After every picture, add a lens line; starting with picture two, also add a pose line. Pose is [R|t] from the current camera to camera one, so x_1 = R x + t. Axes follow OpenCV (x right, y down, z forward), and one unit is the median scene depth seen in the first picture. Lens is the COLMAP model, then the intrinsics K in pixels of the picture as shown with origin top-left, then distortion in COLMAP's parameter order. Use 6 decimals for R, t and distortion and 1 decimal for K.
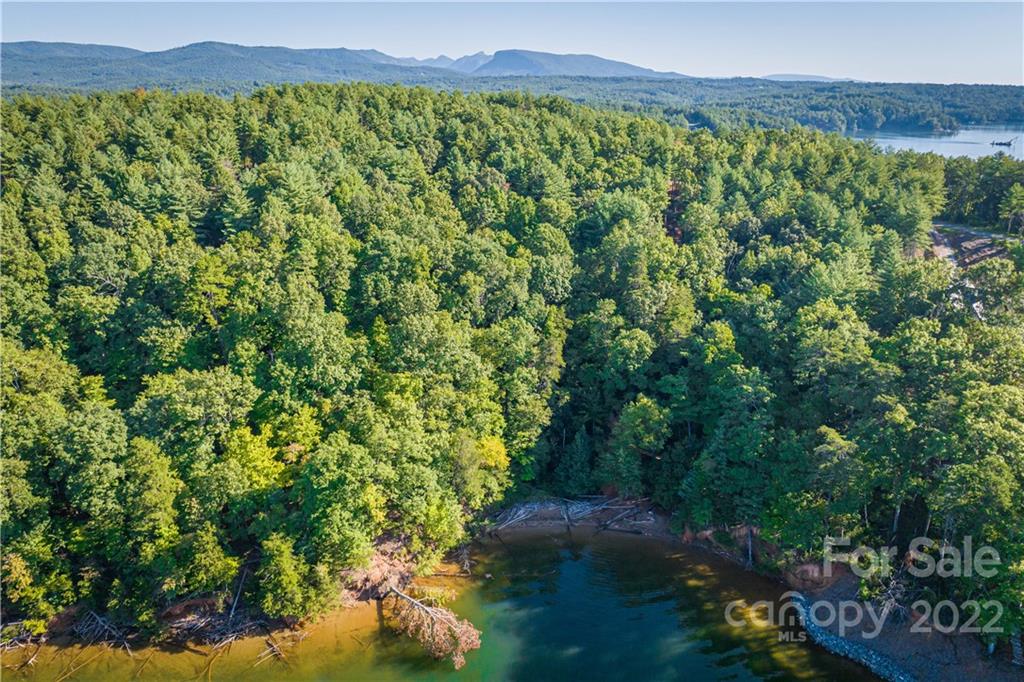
lens RADIAL K [[727.3, 0, 513.3], [0, 727.3, 339.5], [0, 0, 1]] dist [-0.042535, 0.007670]
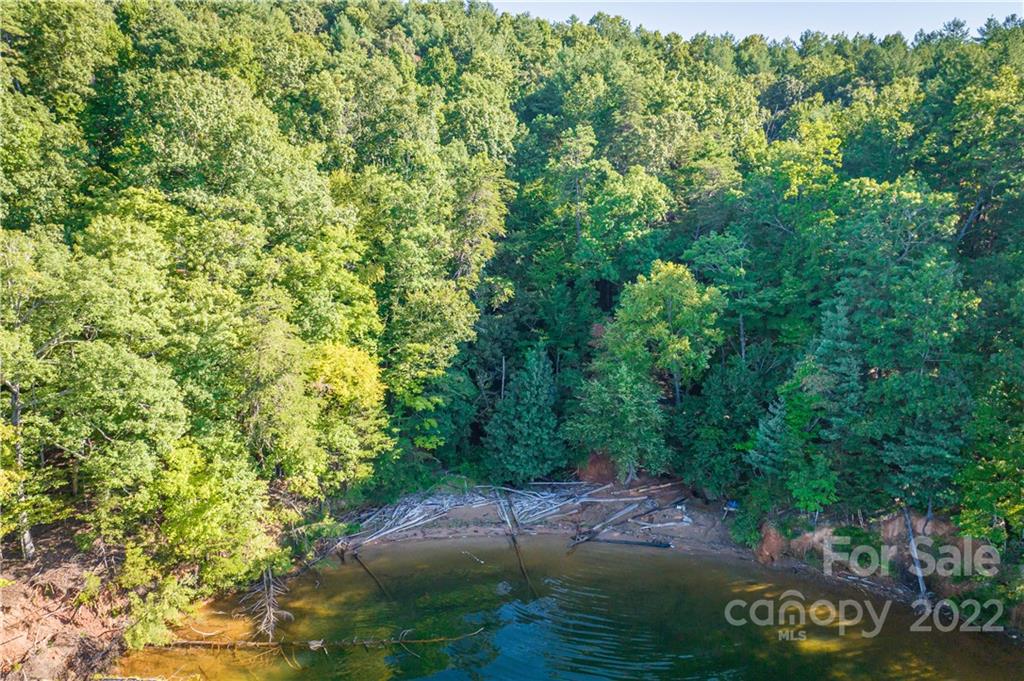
lens RADIAL K [[740.0, 0, 515.7], [0, 740.0, 367.7], [0, 0, 1]] dist [-0.049314, 0.002949]
pose [[0.996237, -0.000931, 0.086663, 0.036437], [0.006431, 0.997980, -0.063203, 0.180857], [-0.086429, 0.063523, 0.994231, 0.523864]]
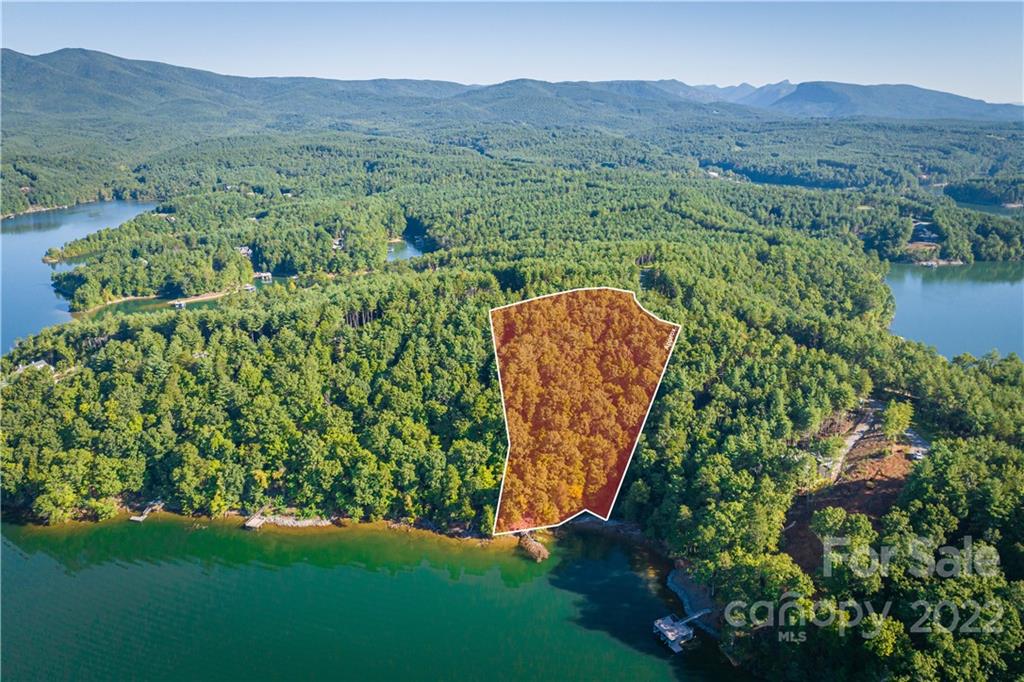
lens RADIAL K [[727.3, 0, 513.3], [0, 727.3, 339.7], [0, 0, 1]] dist [-0.042535, 0.007670]
pose [[0.925833, 0.116595, -0.359497, 0.600412], [-0.126766, 0.991921, -0.004758, -0.318129], [0.356038, 0.049977, 0.933134, -1.405186]]
